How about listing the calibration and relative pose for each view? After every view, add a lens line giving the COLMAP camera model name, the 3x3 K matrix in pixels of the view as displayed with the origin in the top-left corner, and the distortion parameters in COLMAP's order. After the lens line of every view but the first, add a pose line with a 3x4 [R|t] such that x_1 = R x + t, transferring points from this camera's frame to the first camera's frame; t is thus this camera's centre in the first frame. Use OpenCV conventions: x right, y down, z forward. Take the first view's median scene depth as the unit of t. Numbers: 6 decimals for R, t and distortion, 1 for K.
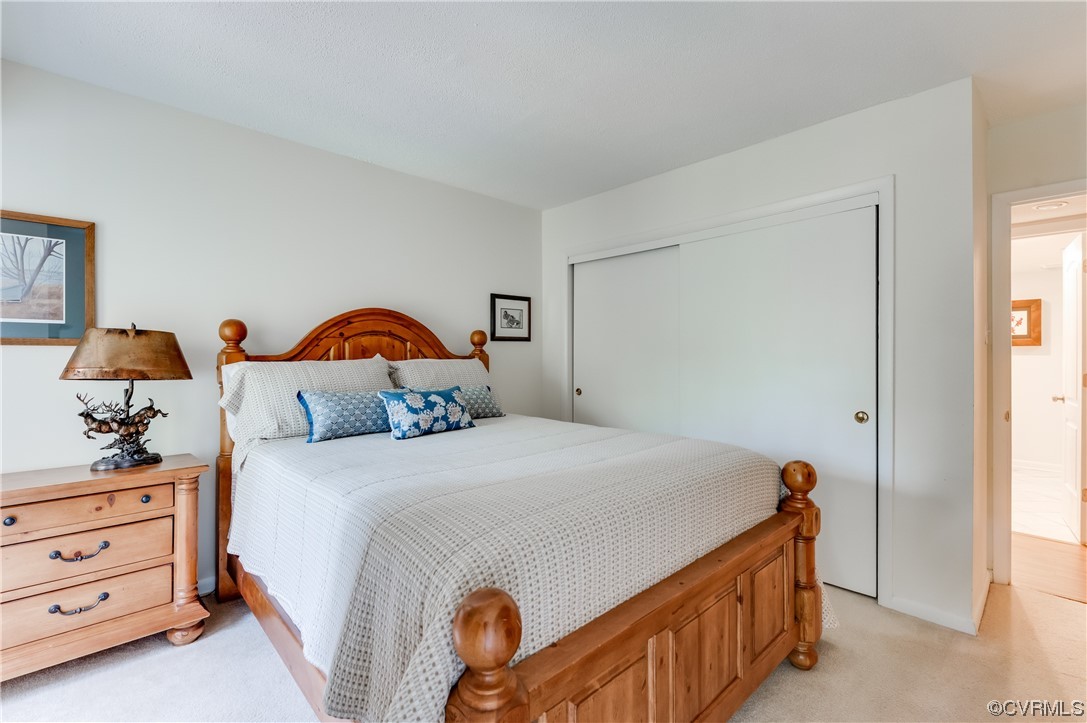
lens RADIAL K [[480.8, 0, 533.7], [0, 480.8, 354.5], [0, 0, 1]] dist [-0.002525, -0.000051]
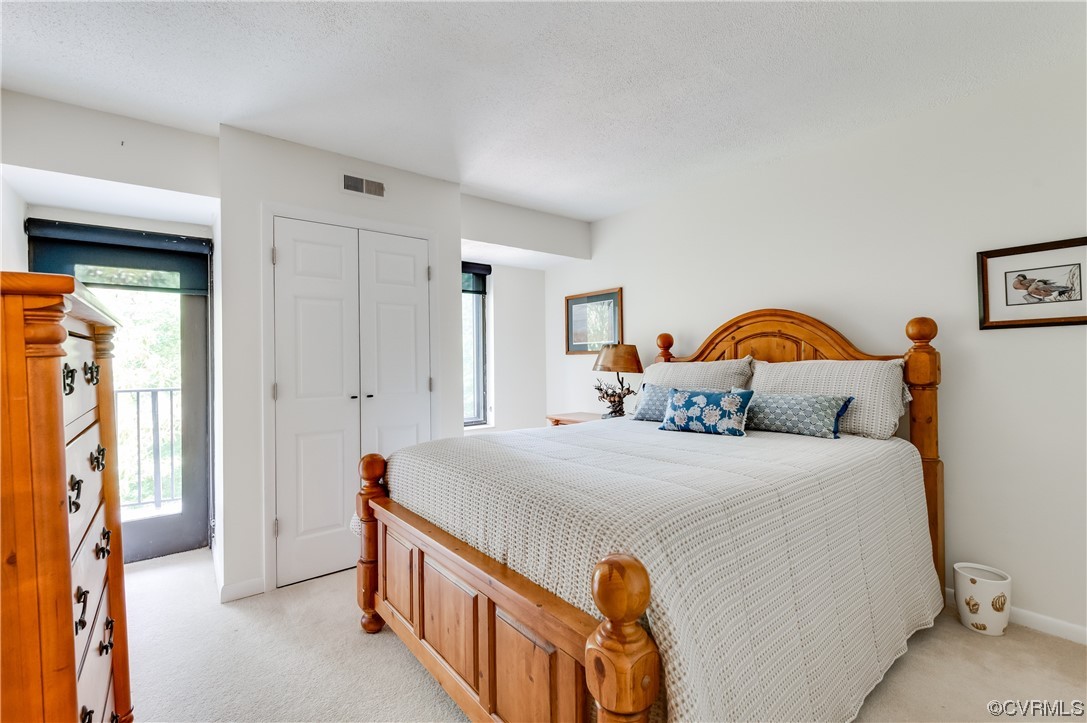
lens RADIAL K [[480.8, 0, 534.0], [0, 480.8, 362.6], [0, 0, 1]] dist [-0.002525, -0.000051]
pose [[-0.089728, 0.012509, -0.995888, 0.875836], [0.022207, 0.999698, 0.010556, -0.008606], [0.995719, -0.021169, -0.089979, 0.740014]]
